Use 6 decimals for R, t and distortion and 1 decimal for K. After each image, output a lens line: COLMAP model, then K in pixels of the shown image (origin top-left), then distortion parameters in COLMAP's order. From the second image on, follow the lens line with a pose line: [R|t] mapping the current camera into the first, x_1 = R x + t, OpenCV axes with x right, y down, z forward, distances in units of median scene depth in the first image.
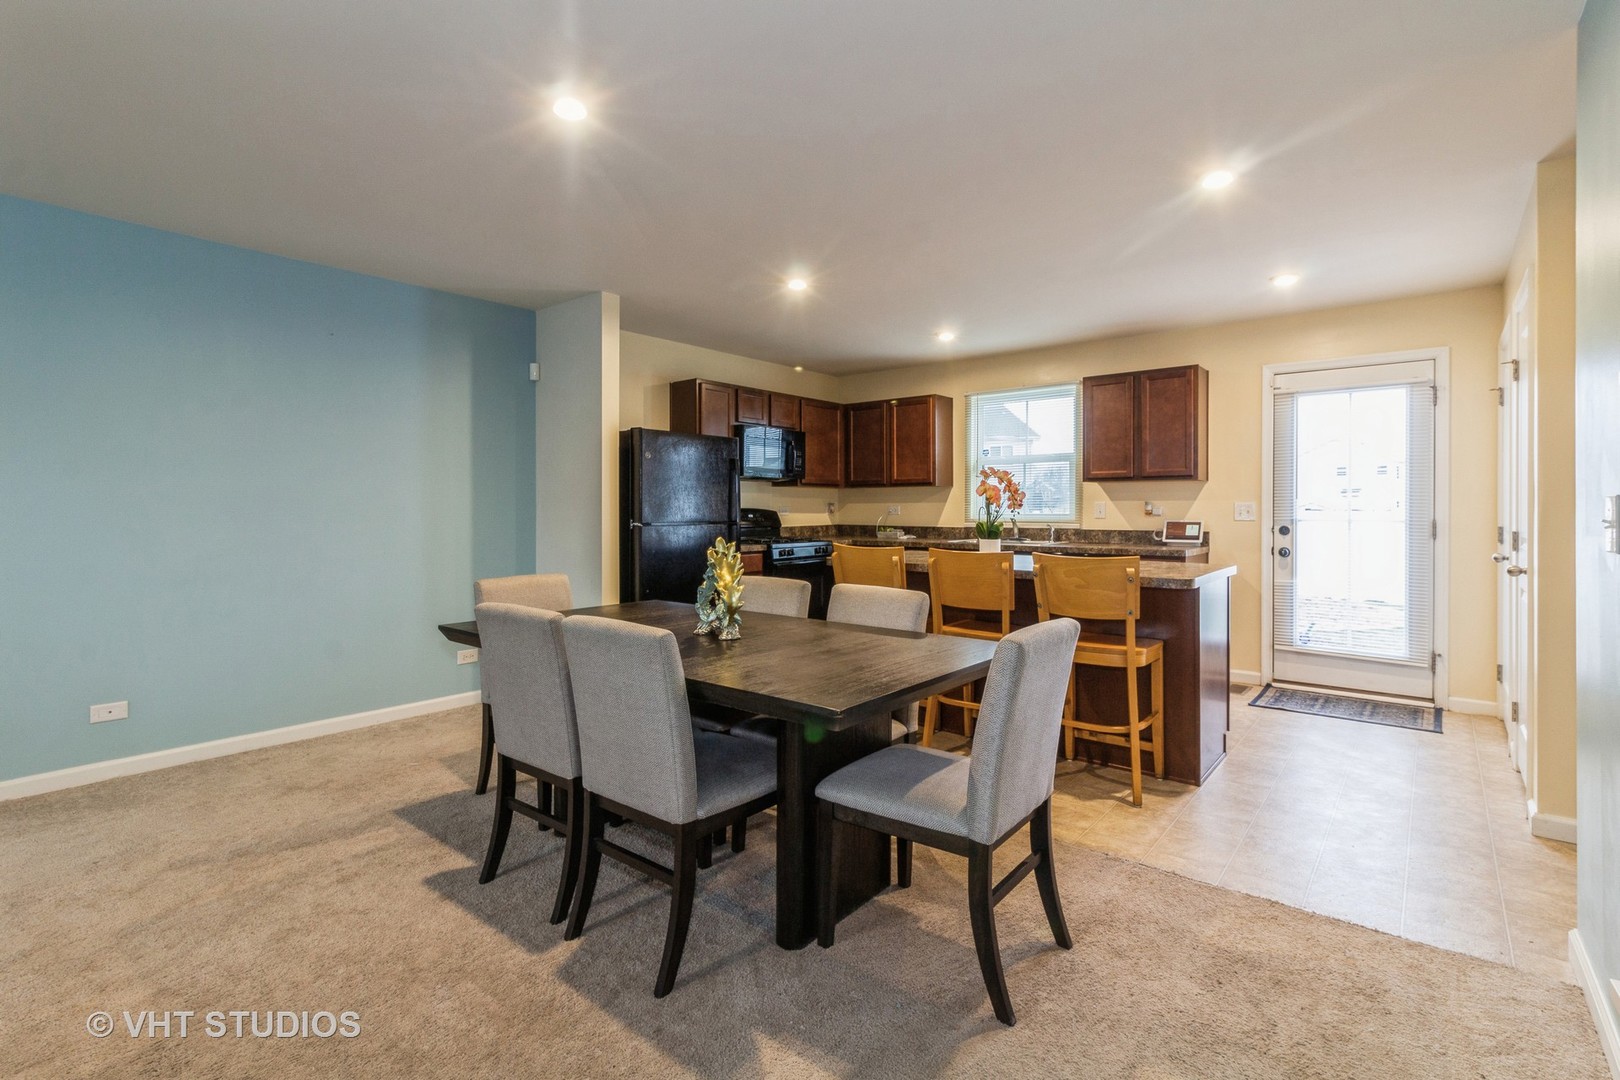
lens RADIAL K [[752.5, 0, 810.9], [0, 752.5, 512.5], [0, 0, 1]] dist [0.013314, -0.000238]
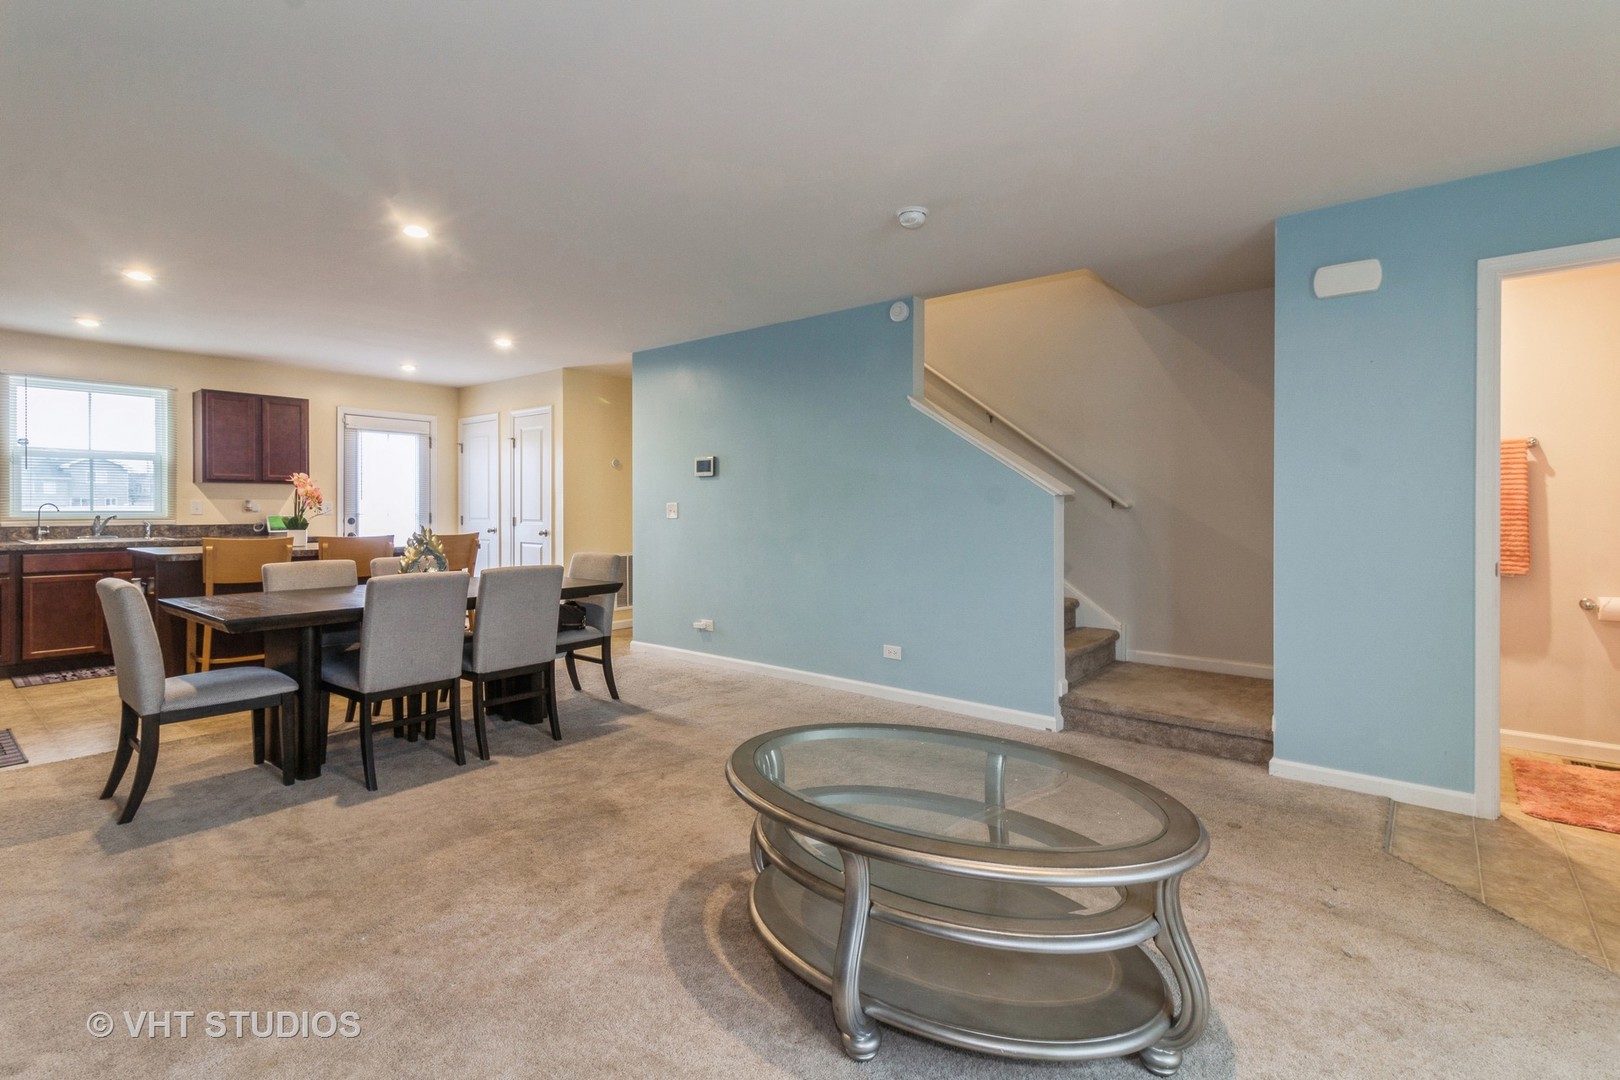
lens RADIAL K [[752.5, 0, 810.9], [0, 752.5, 512.5], [0, 0, 1]] dist [0.013314, -0.000238]
pose [[-0.011960, -0.008312, 0.999894, -0.847085], [0.002135, 0.999963, 0.008338, -0.003242], [-0.999926, 0.002235, -0.011942, 0.119282]]
